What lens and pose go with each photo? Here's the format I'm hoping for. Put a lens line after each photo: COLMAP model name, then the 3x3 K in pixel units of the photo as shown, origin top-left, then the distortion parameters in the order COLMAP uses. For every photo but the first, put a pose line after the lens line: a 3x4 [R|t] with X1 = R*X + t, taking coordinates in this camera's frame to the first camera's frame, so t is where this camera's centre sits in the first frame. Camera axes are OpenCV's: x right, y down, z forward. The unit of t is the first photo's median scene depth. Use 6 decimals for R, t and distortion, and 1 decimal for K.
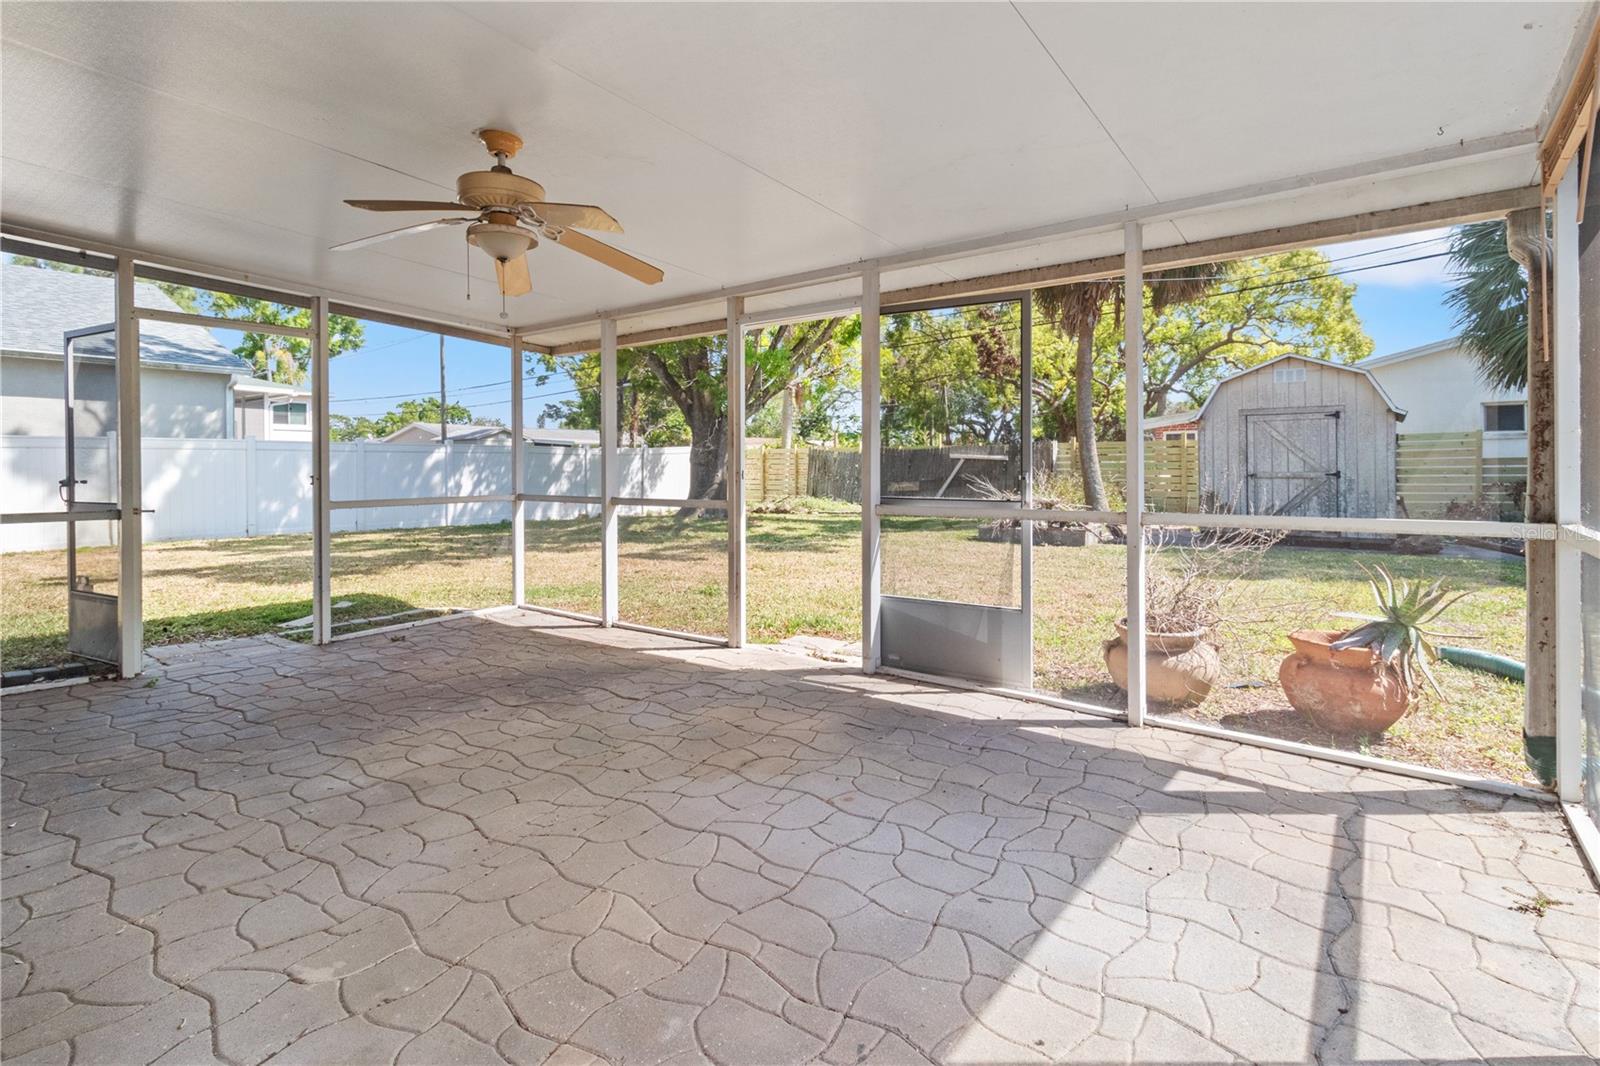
lens RADIAL K [[771.1, 0, 802.4], [0, 771.1, 470.8], [0, 0, 1]] dist [0.001474, 0.000180]
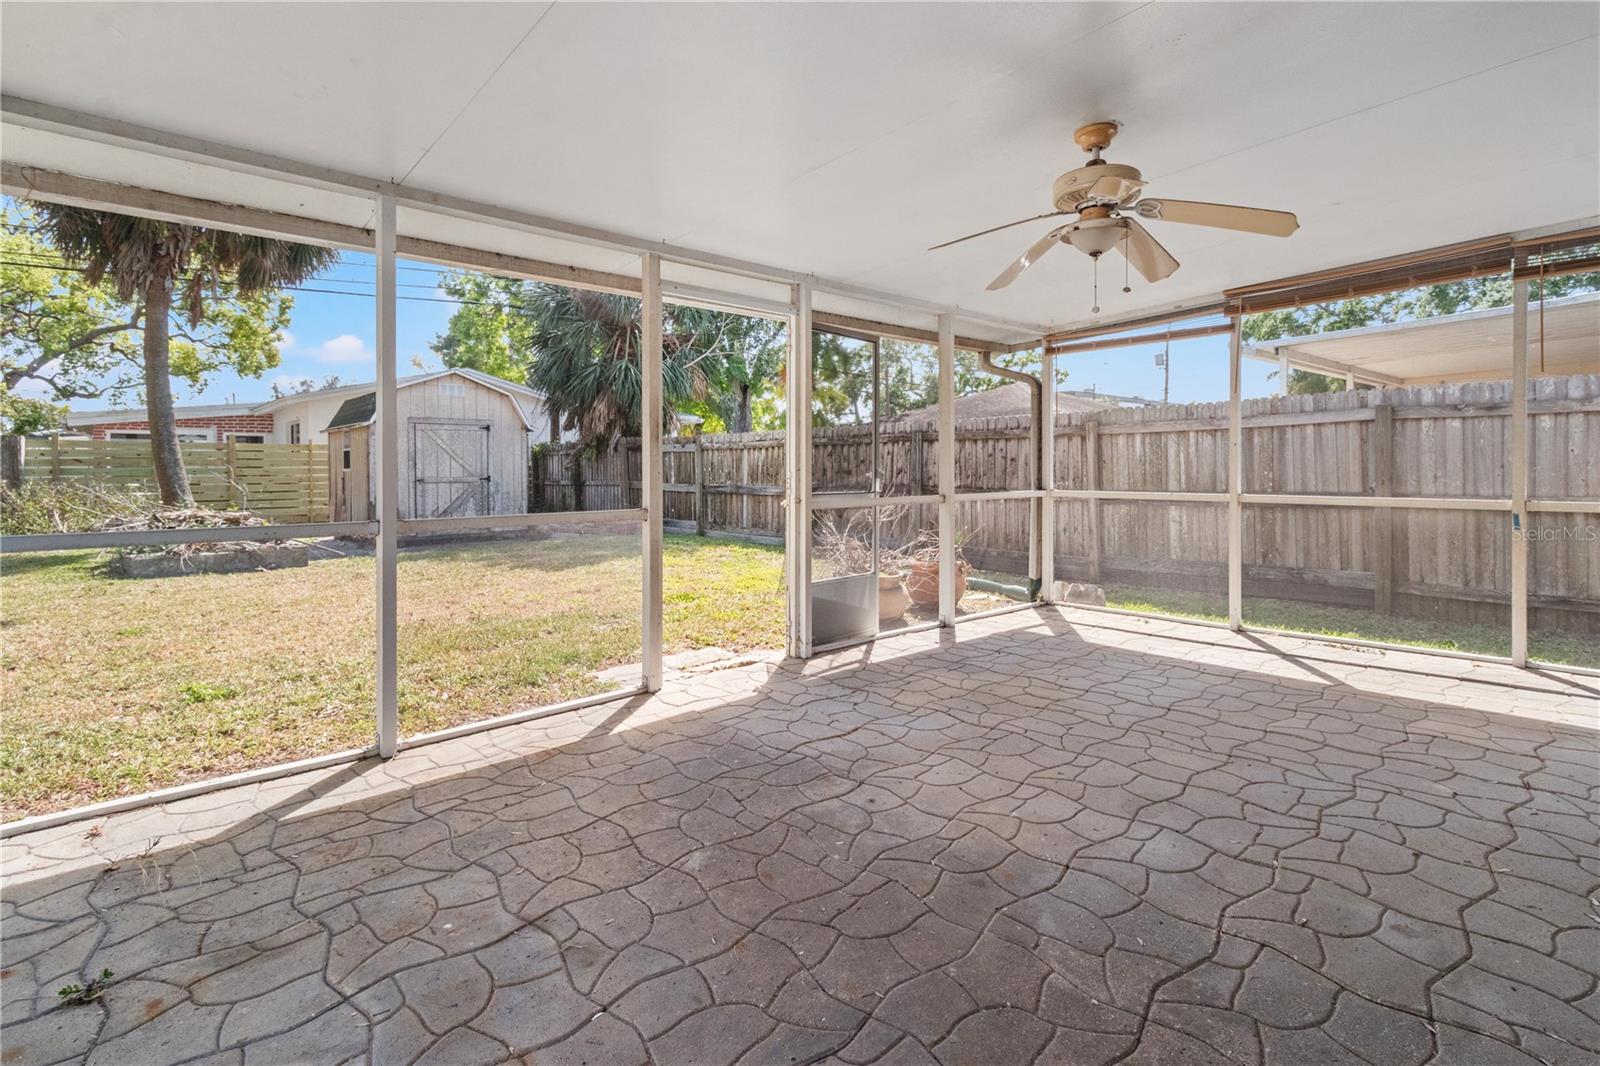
lens RADIAL K [[771.1, 0, 802.4], [0, 771.1, 470.8], [0, 0, 1]] dist [0.001474, 0.000180]
pose [[0.194189, 0.003137, 0.980959, -0.359341], [0.008550, 0.999951, -0.004890, 0.002621], [-0.980927, 0.009337, 0.194153, 0.293236]]
